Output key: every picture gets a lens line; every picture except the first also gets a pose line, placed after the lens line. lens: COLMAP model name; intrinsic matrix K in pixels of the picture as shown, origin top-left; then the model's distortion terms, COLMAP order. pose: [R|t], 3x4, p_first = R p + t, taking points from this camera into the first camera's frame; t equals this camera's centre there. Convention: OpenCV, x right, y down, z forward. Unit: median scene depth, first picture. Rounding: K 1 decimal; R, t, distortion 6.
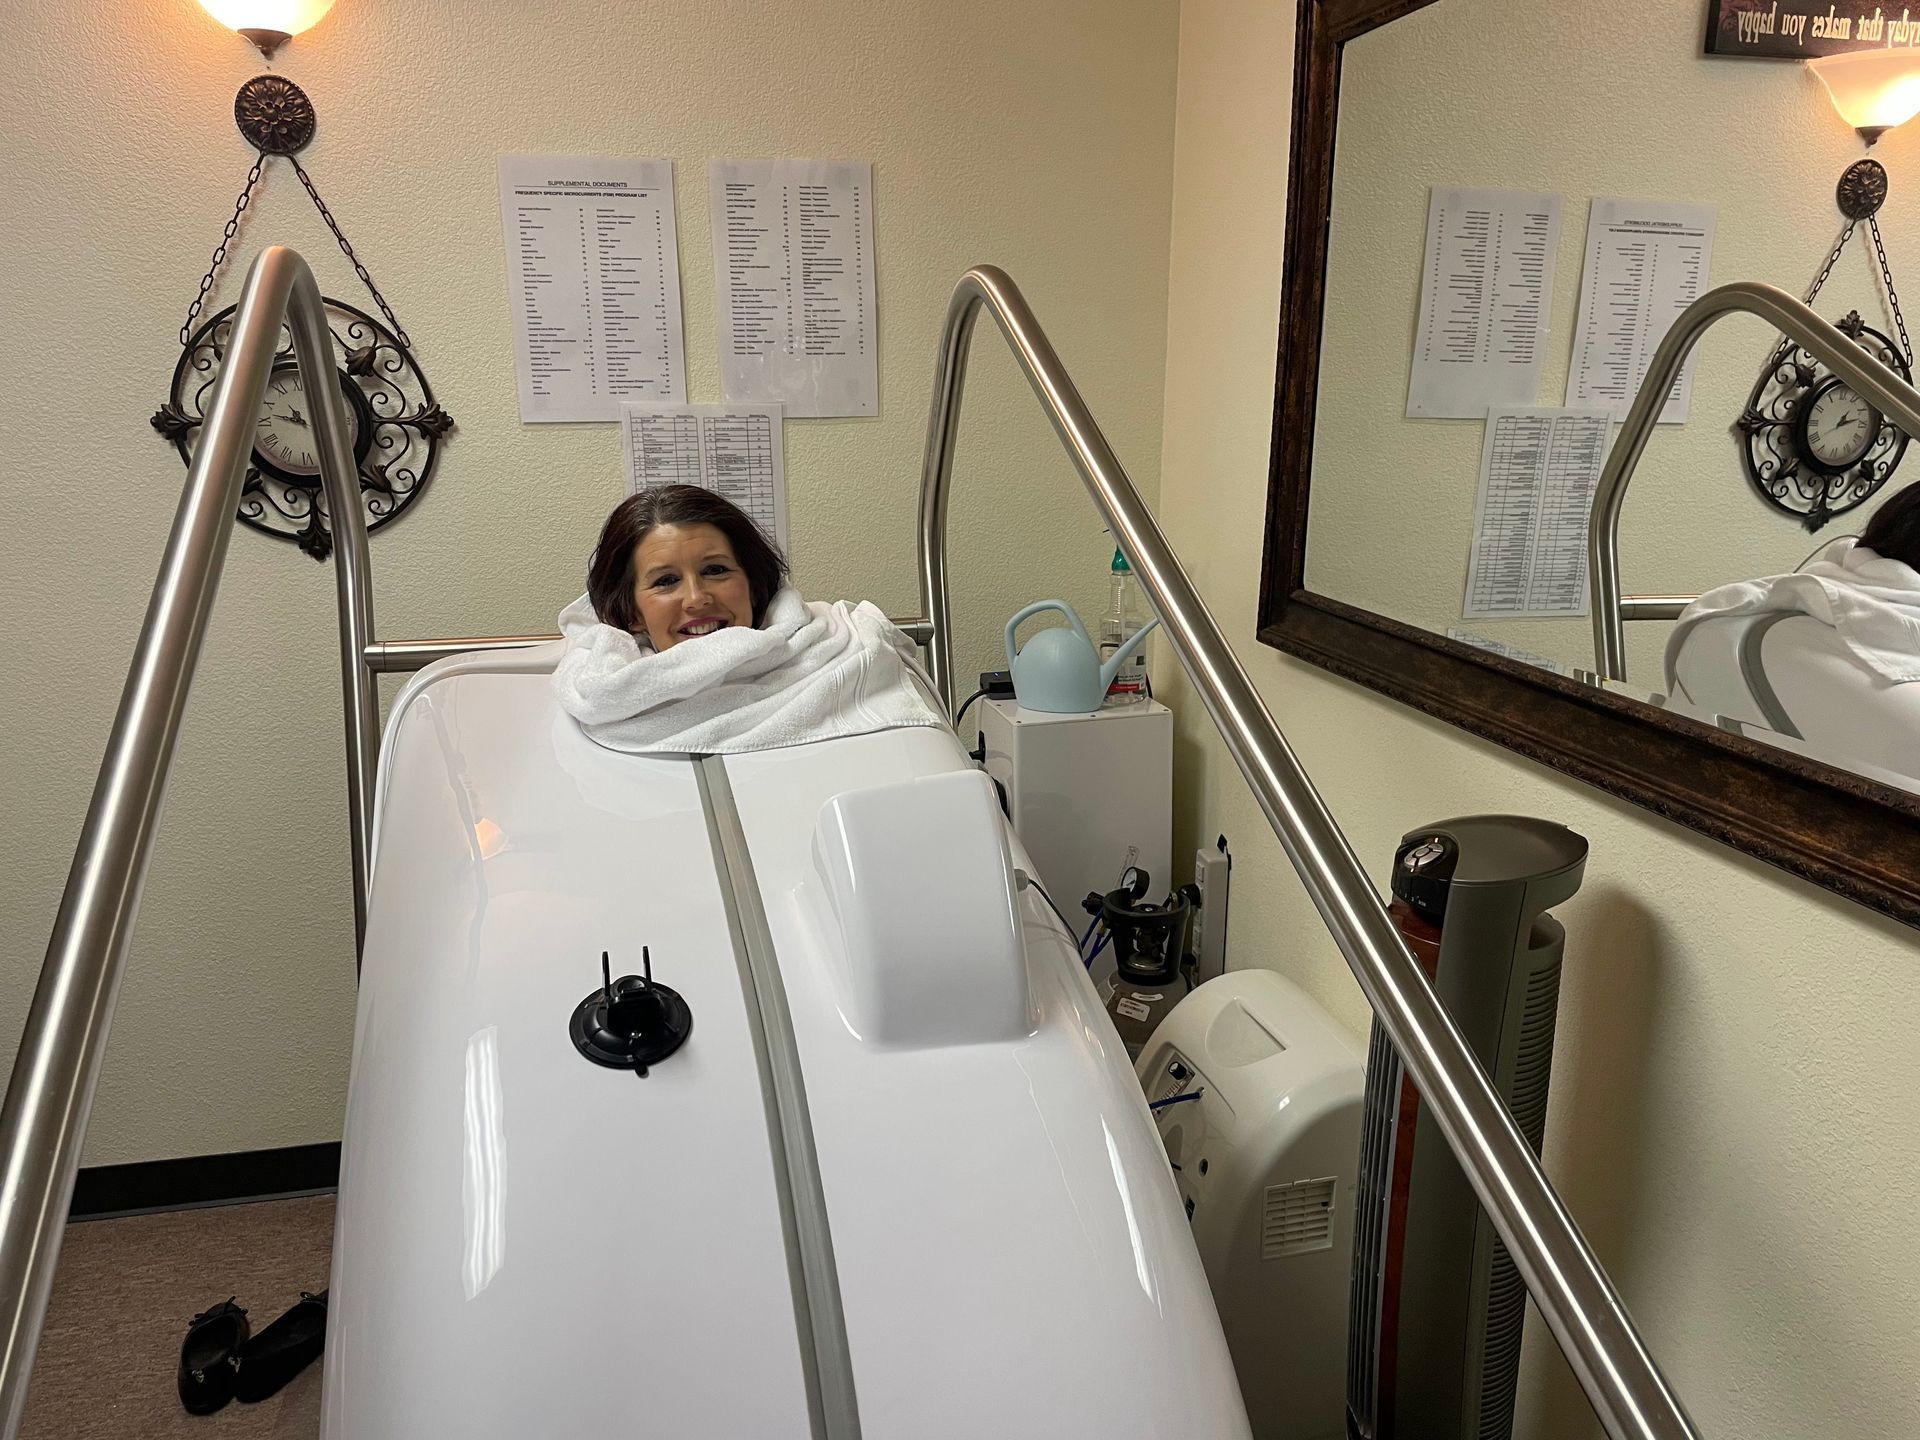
lens RADIAL K [[1449.4, 0, 980.4], [0, 1449.4, 721.4], [0, 0, 1]] dist [0.075936, -0.104181]
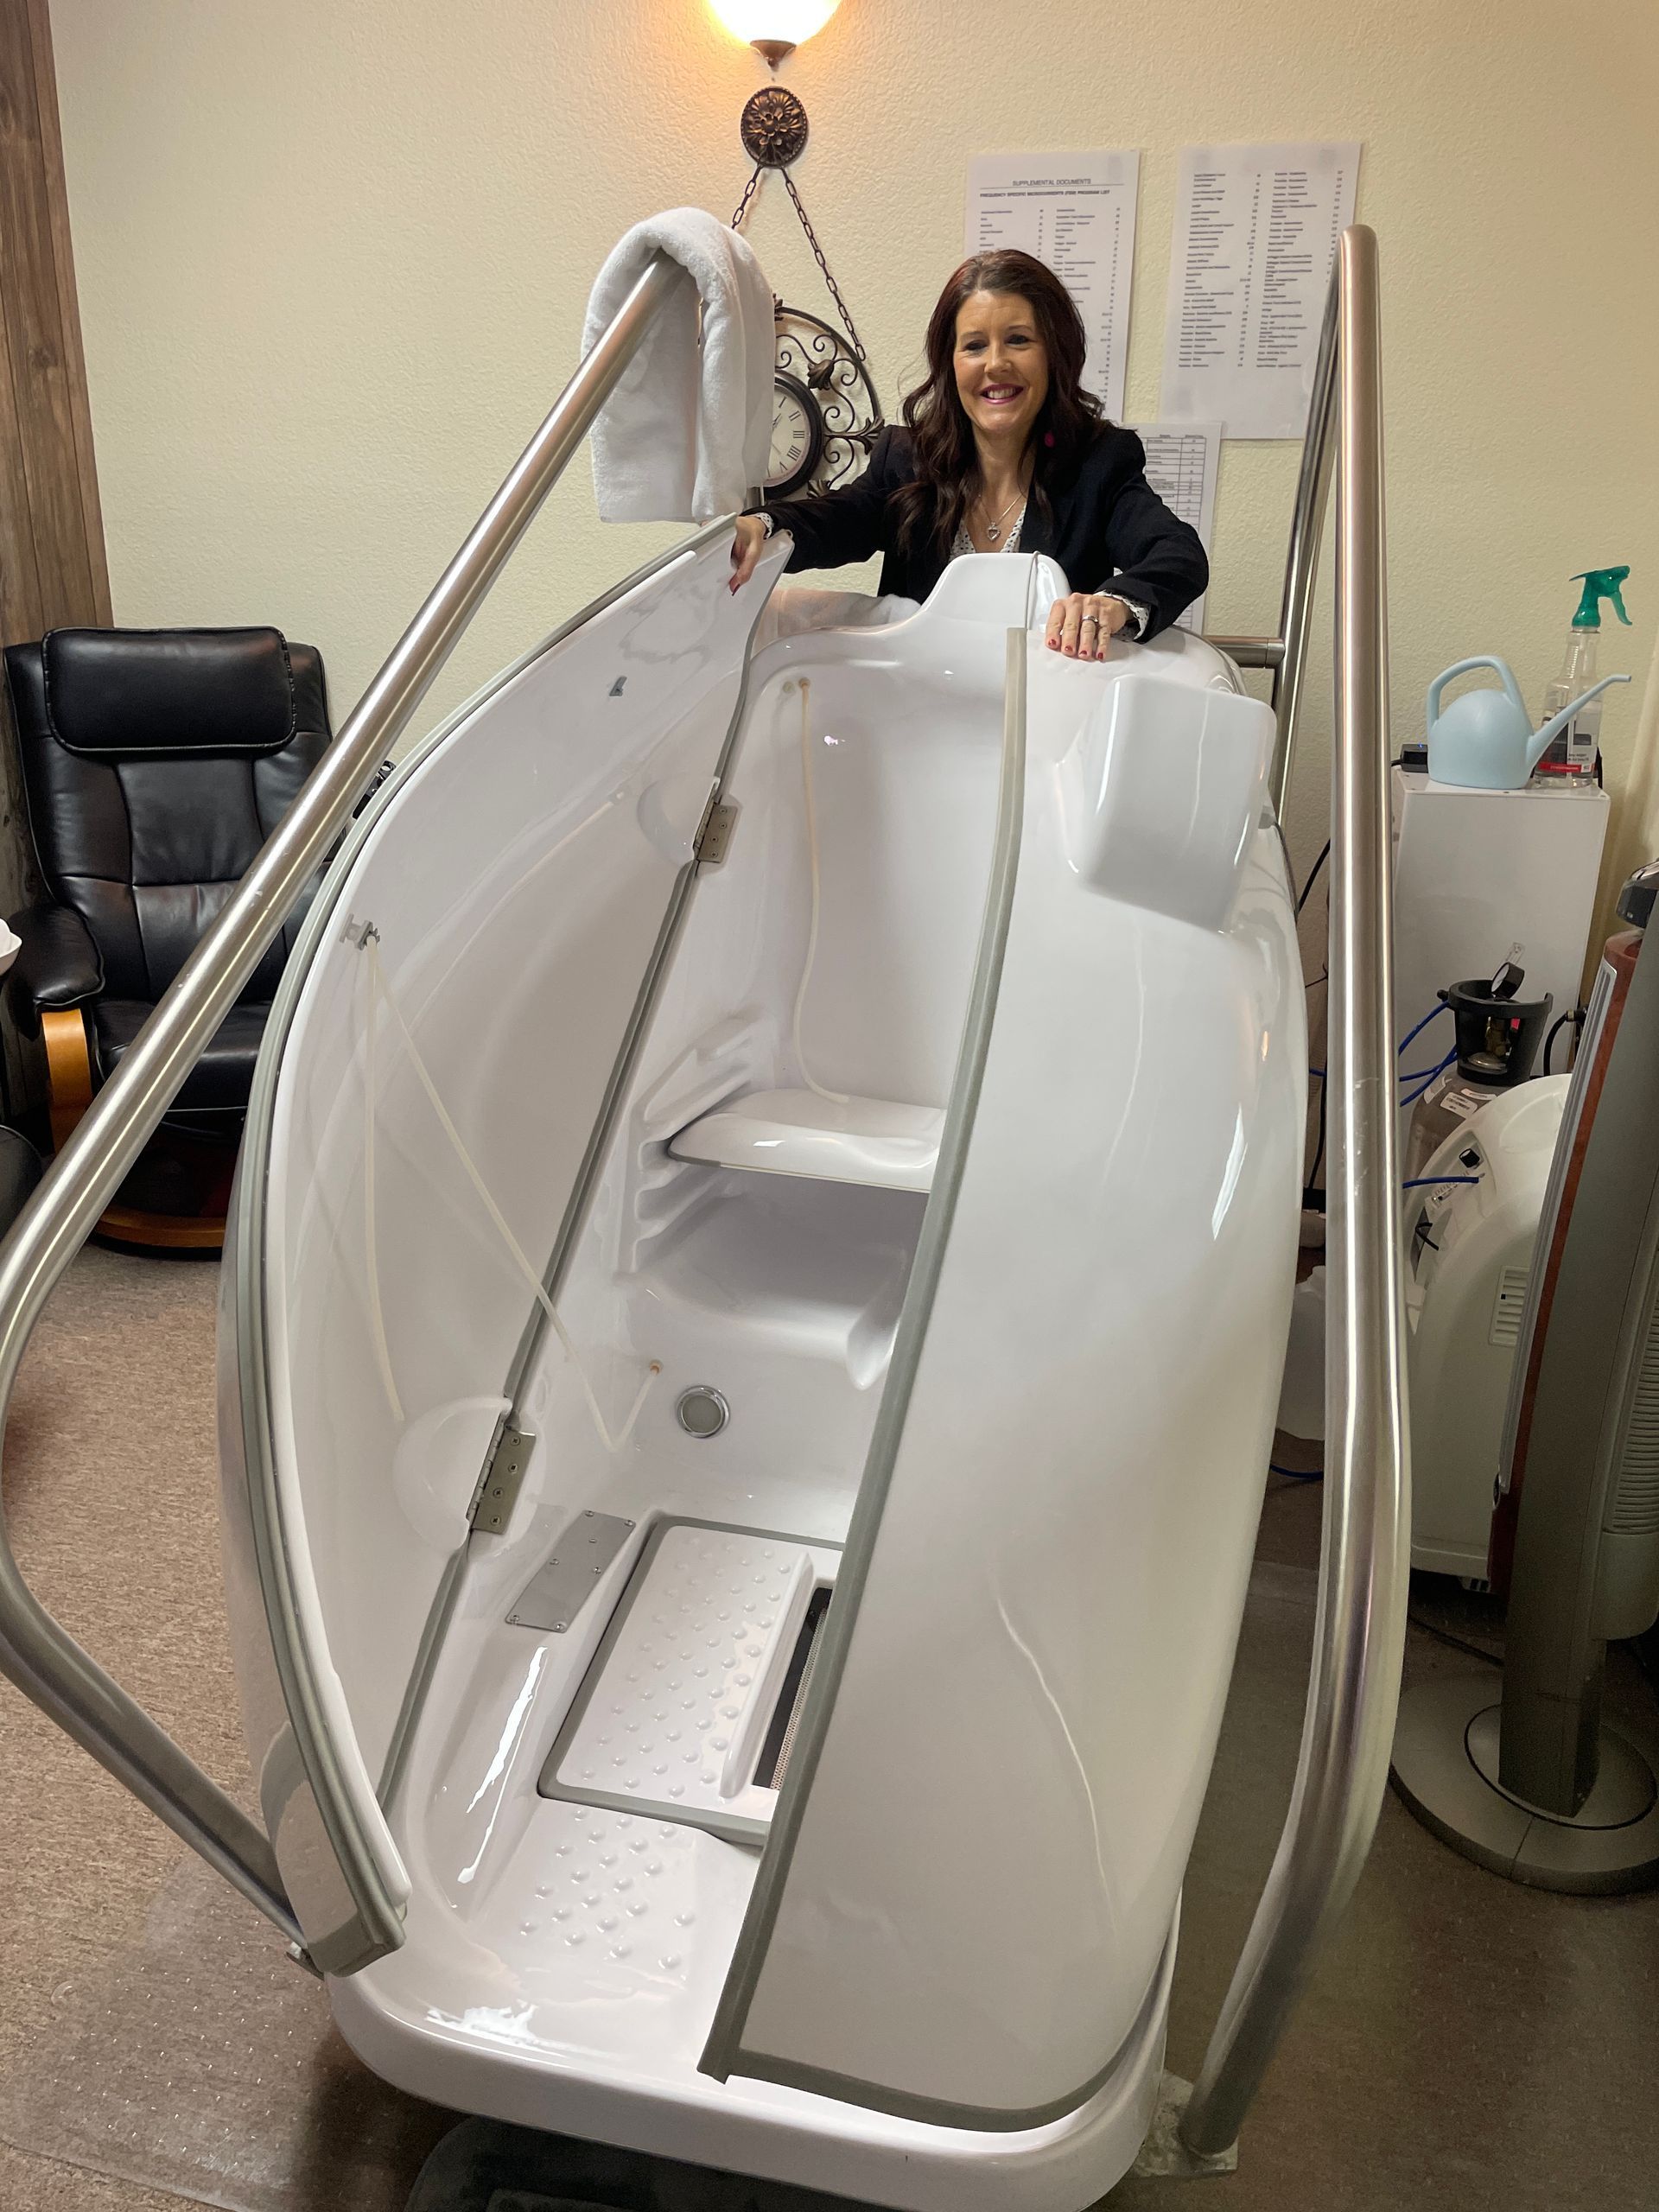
lens RADIAL K [[1669.9, 0, 829.6], [0, 1669.9, 1101.6], [0, 0, 1]] dist [0.075936, -0.104181]
pose [[0.882703, 0.182245, -0.433154, 0.200766], [-0.132019, 0.980788, 0.143619, 0.090635], [0.451006, -0.069589, 0.889804, -0.109795]]
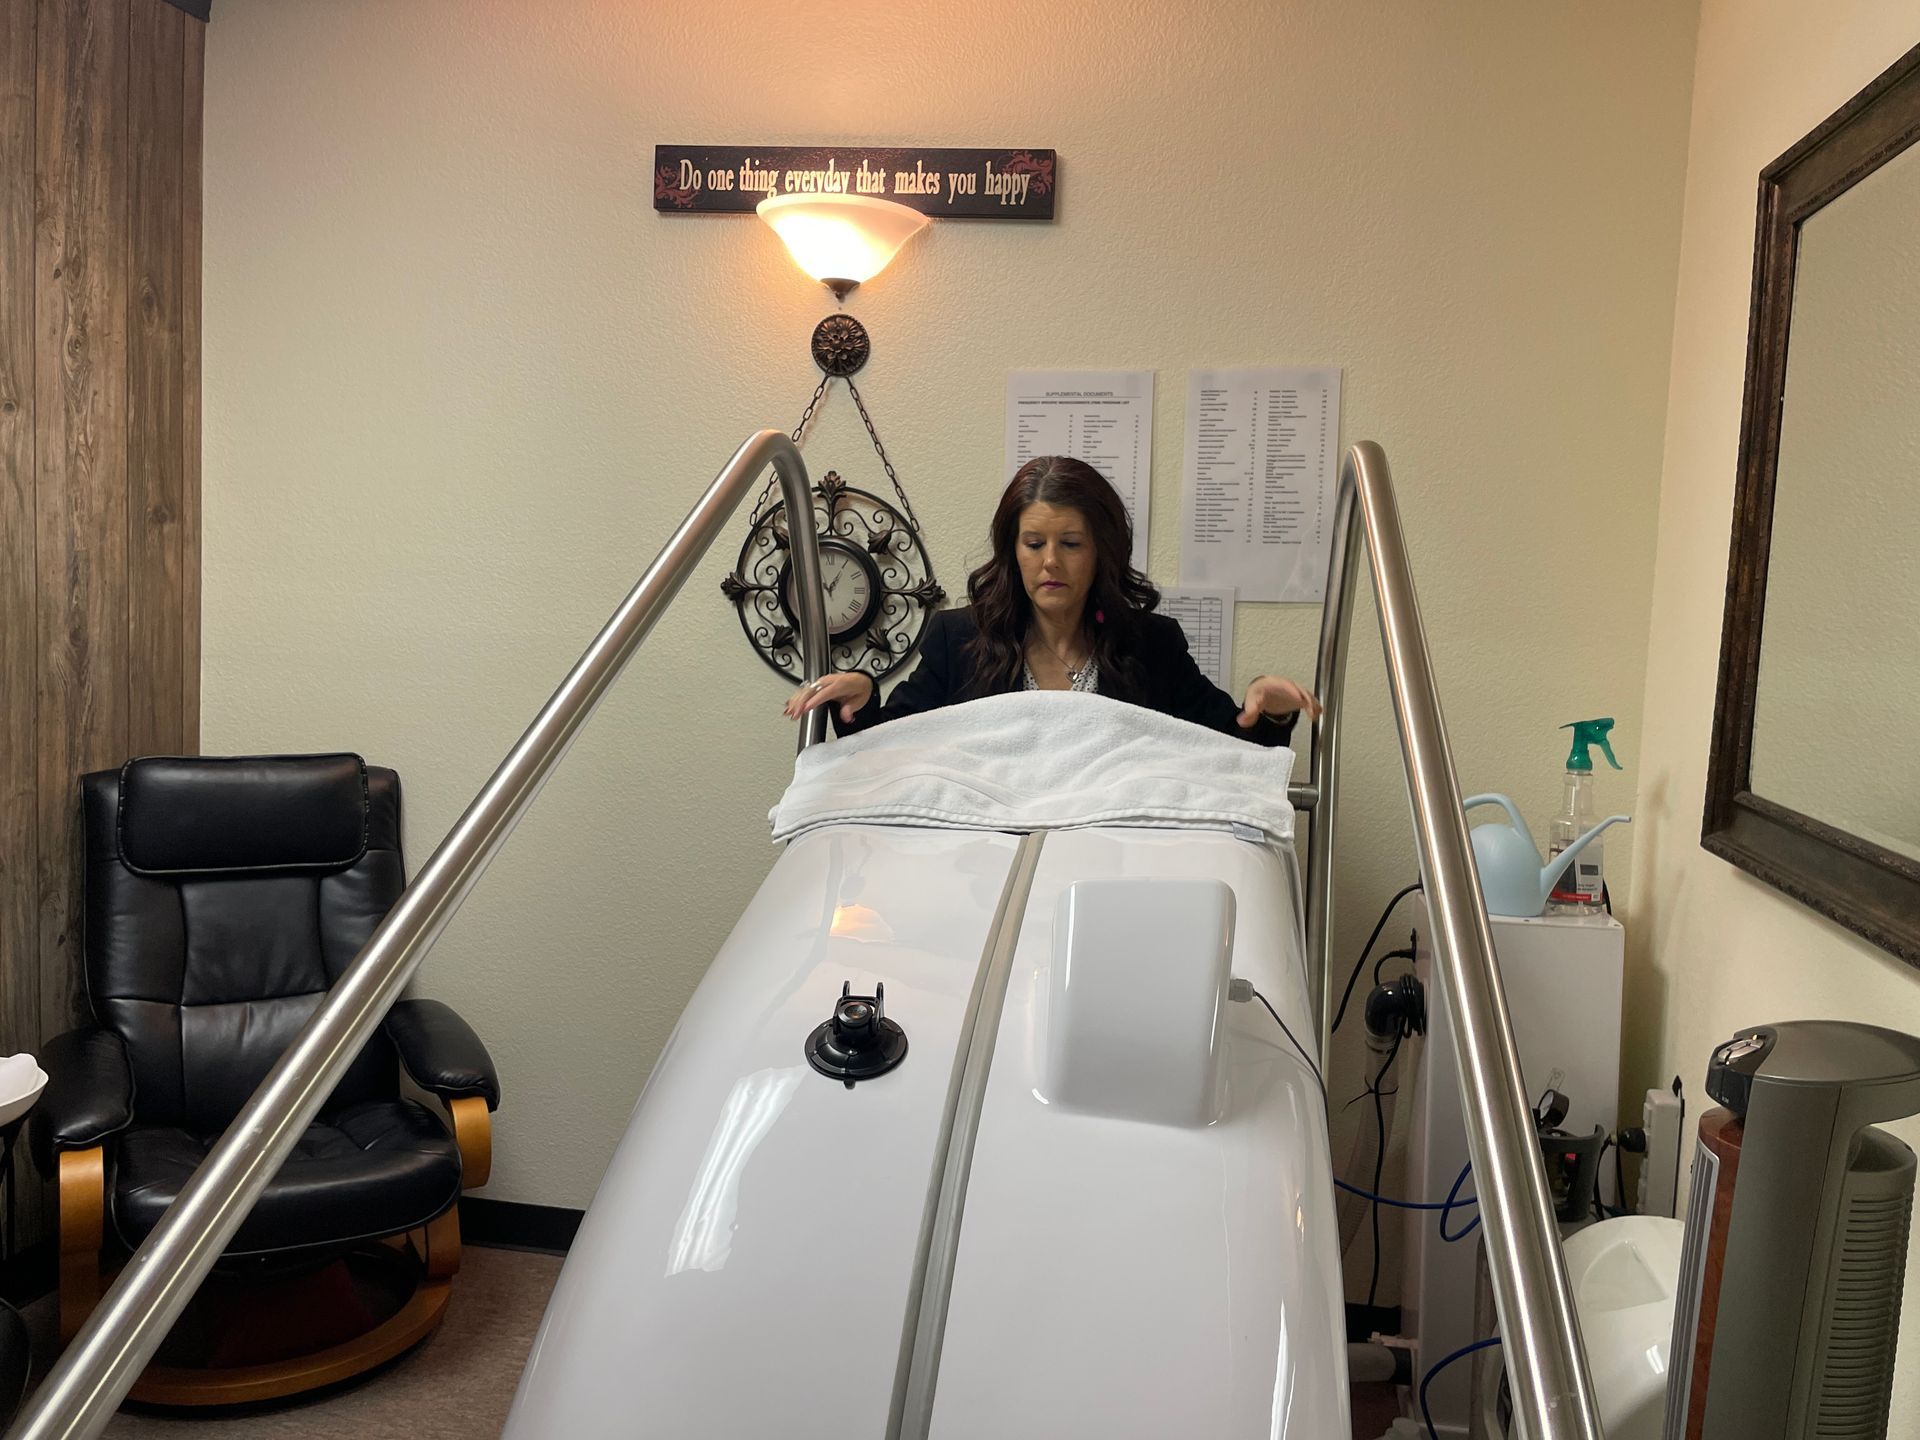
lens RADIAL K [[1496.2, 0, 974.3], [0, 1496.2, 712.8], [0, 0, 1]] dist [0.083027, -0.114281]
pose [[0.912093, 0.062694, -0.405161, 0.144718], [-0.128977, 0.981941, -0.138407, 0.047194], [0.389167, 0.178496, 0.903708, -0.038065]]
